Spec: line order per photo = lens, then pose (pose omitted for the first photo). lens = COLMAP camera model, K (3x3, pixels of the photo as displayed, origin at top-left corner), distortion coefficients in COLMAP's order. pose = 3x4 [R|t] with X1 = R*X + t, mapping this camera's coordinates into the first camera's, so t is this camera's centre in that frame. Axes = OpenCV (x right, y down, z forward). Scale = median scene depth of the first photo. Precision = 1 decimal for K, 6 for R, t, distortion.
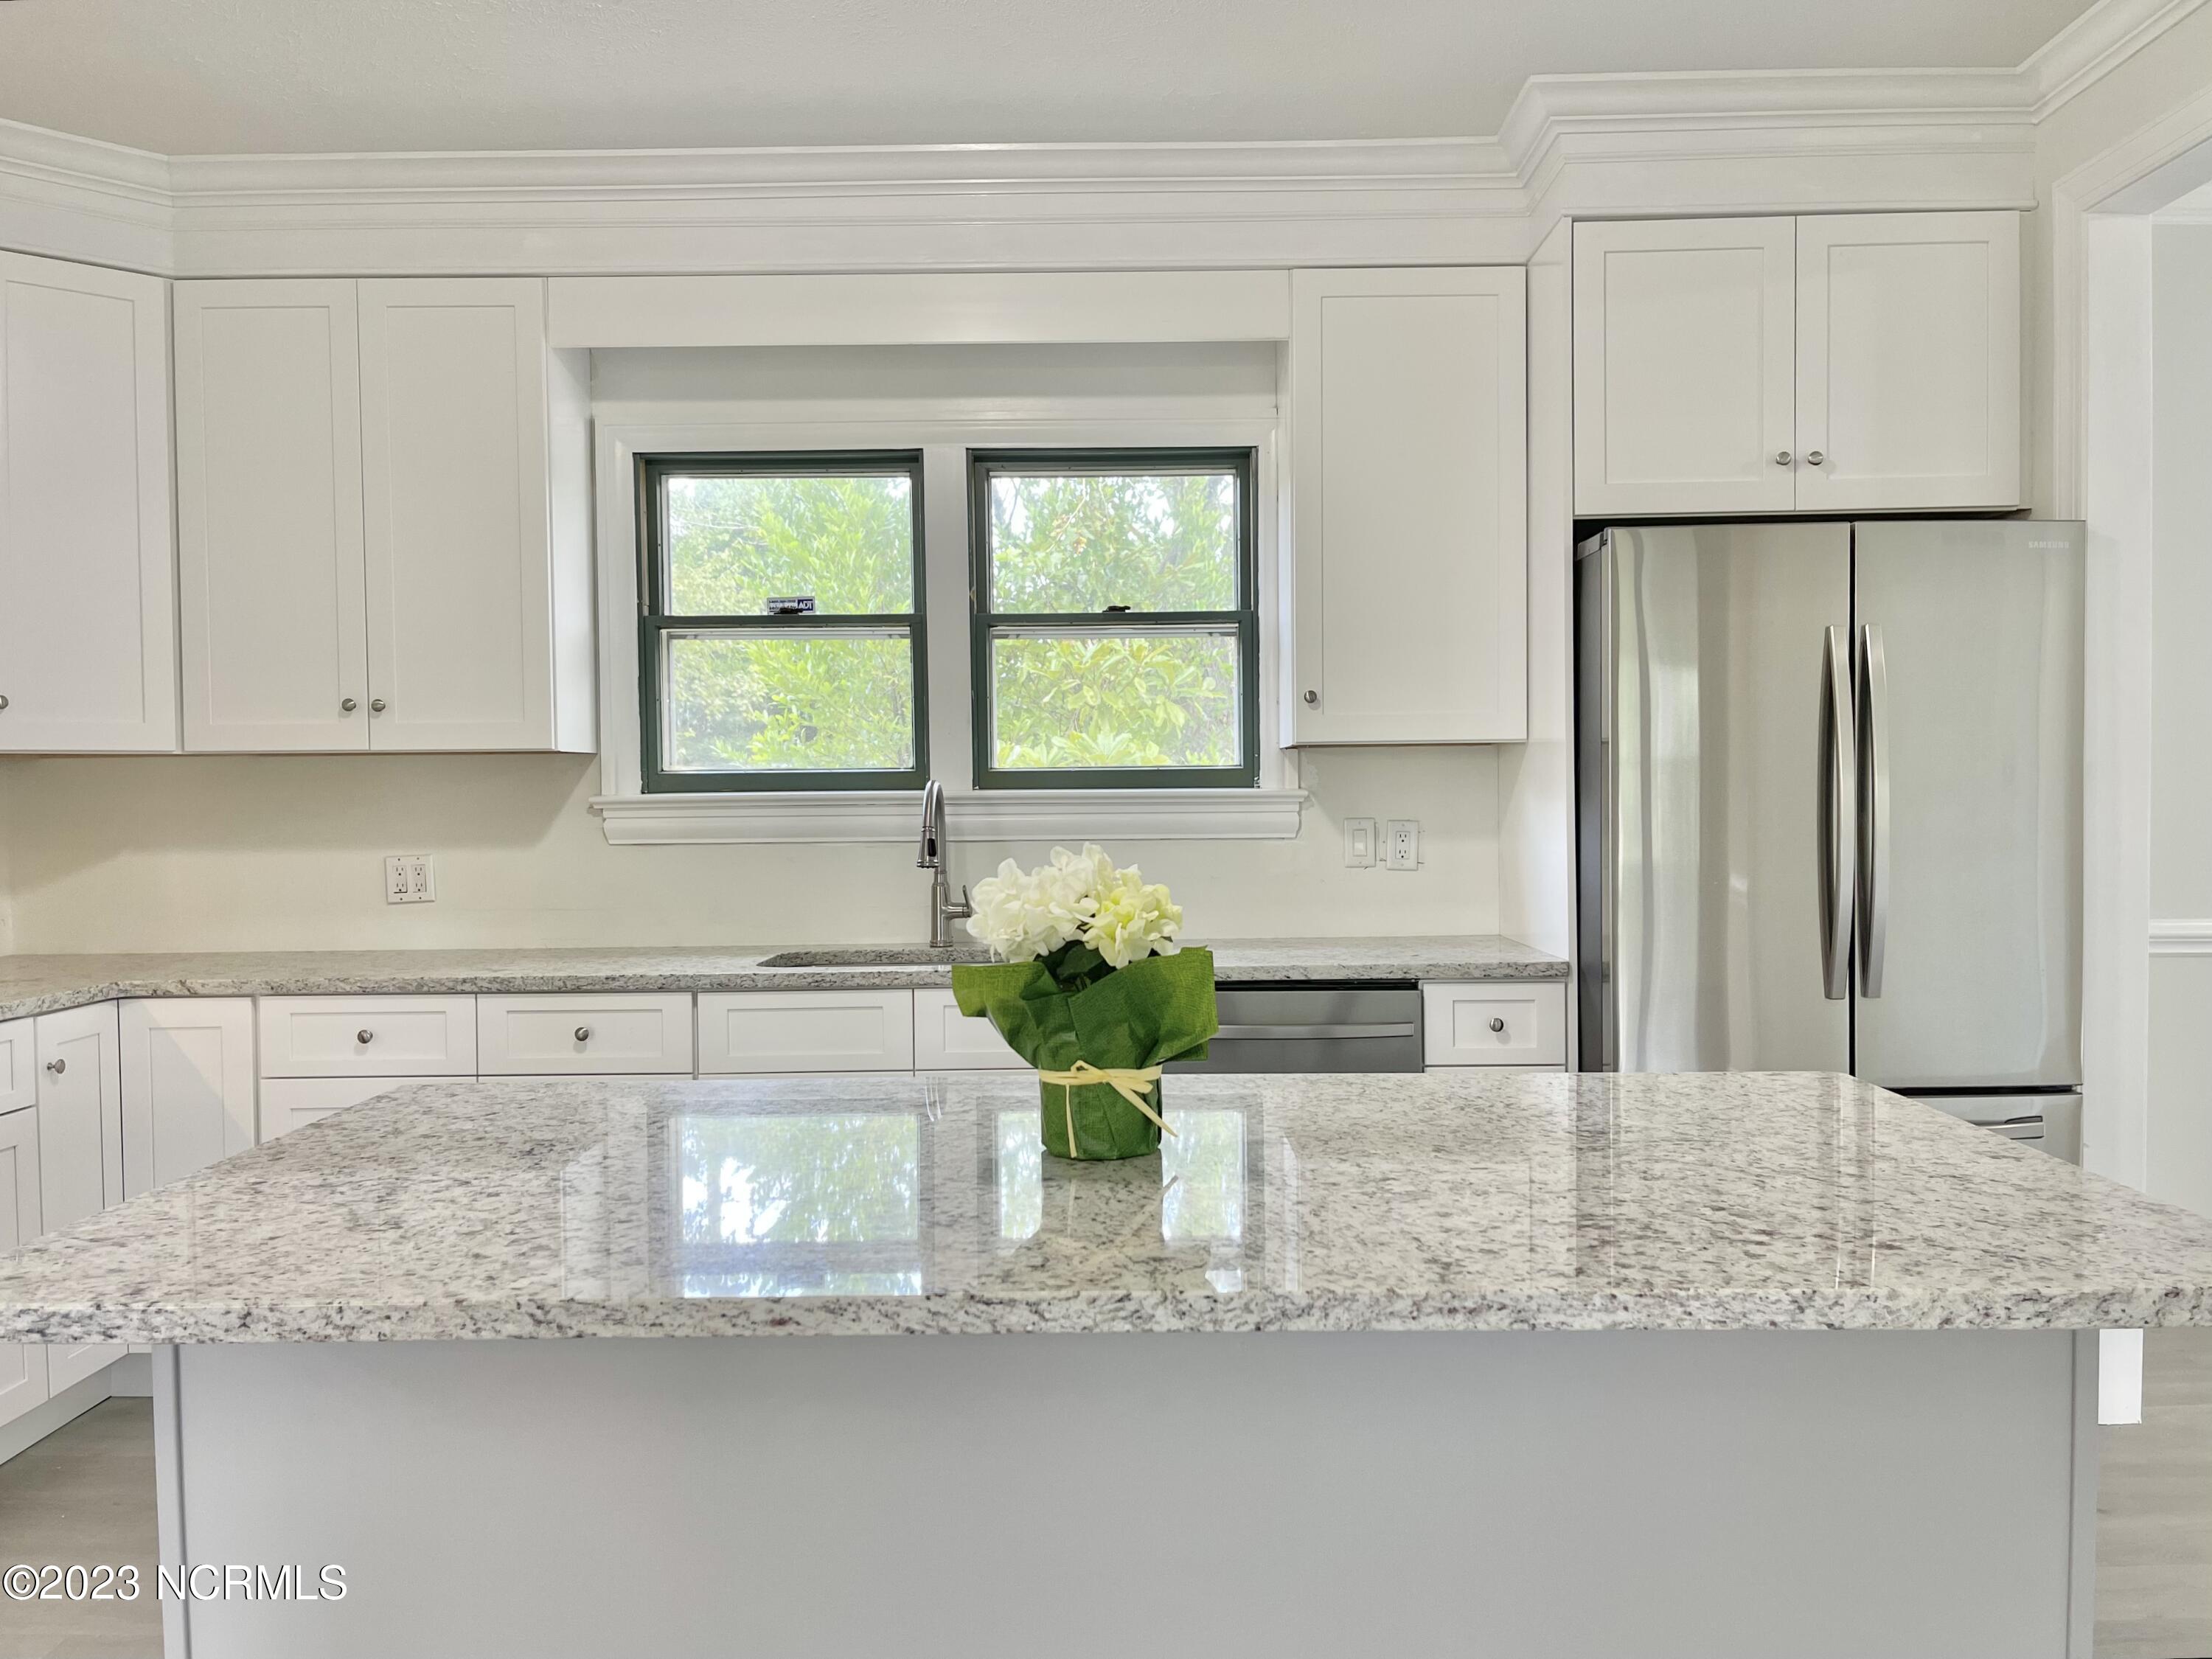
lens RADIAL K [[1714.7, 0, 1106.0], [0, 1714.7, 829.5], [0, 0, 1]] dist [0.081840, -0.123067]
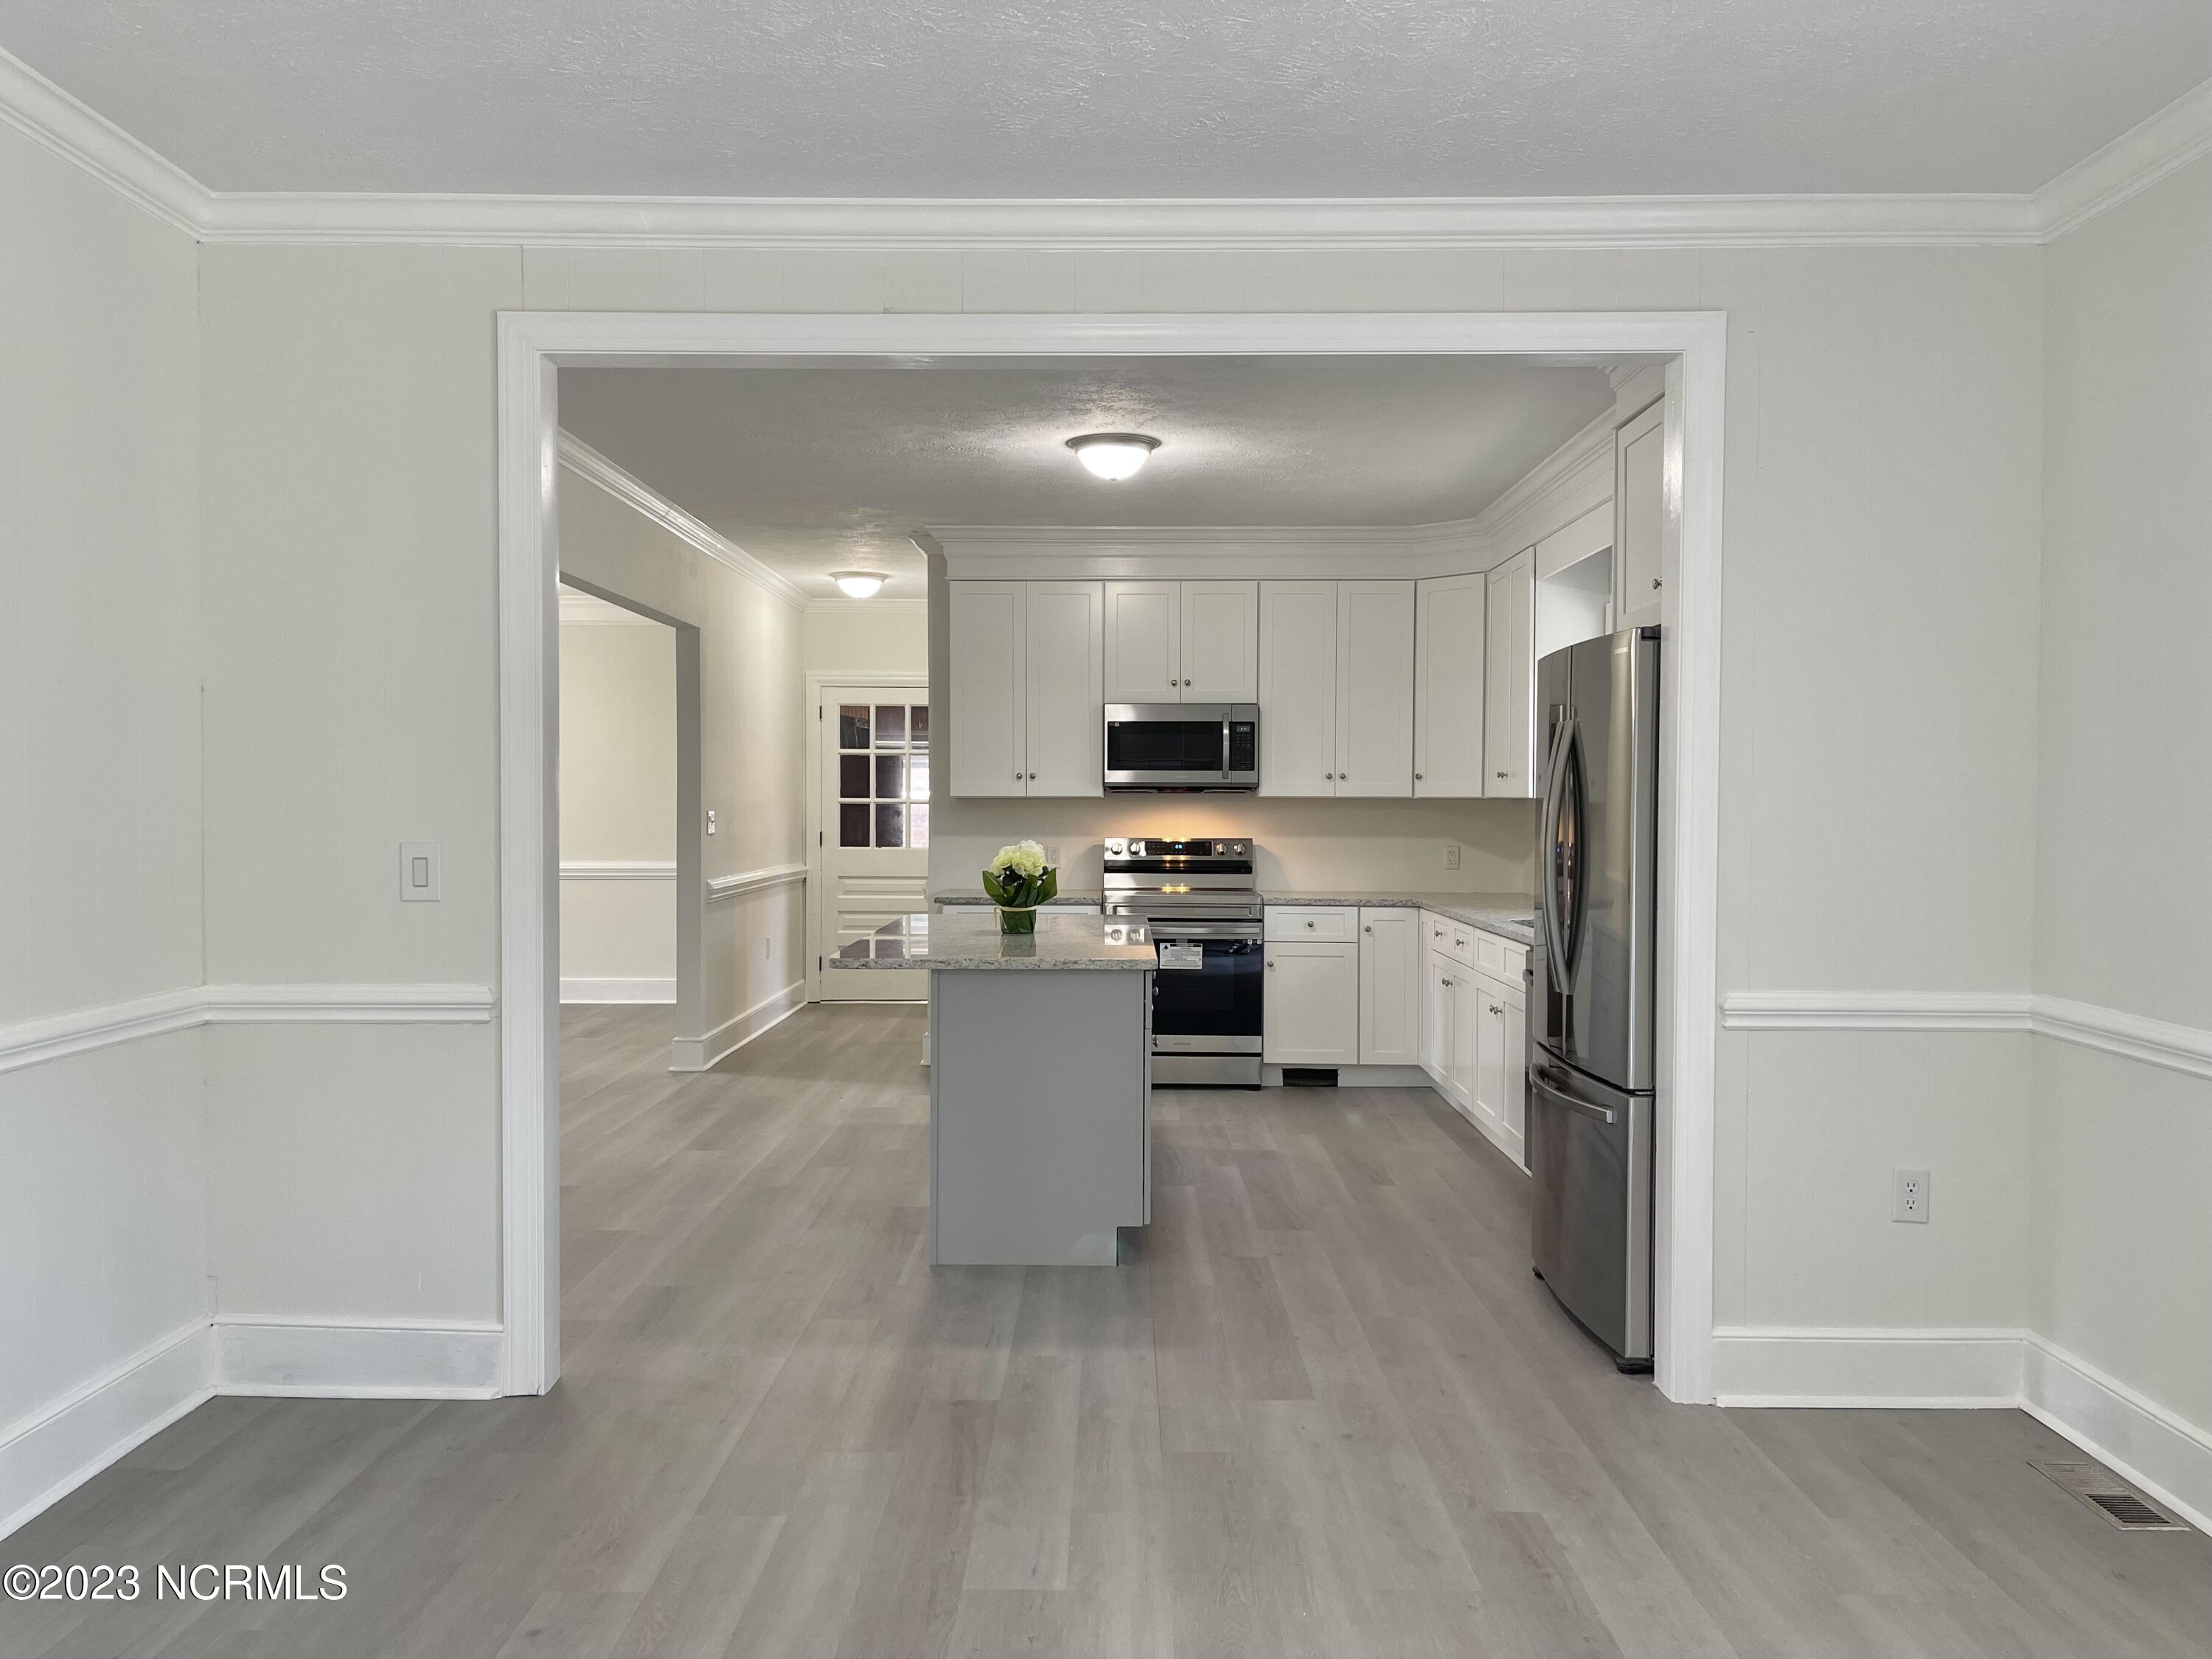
lens RADIAL K [[1685.5, 0, 1098.3], [0, 1685.5, 836.1], [0, 0, 1]] dist [0.084963, -0.113598]
pose [[-0.007114, 0.031991, -0.999463, 1.425709], [-0.027444, 0.999105, 0.032175, -0.047860], [0.999598, 0.027658, -0.006230, 0.517322]]
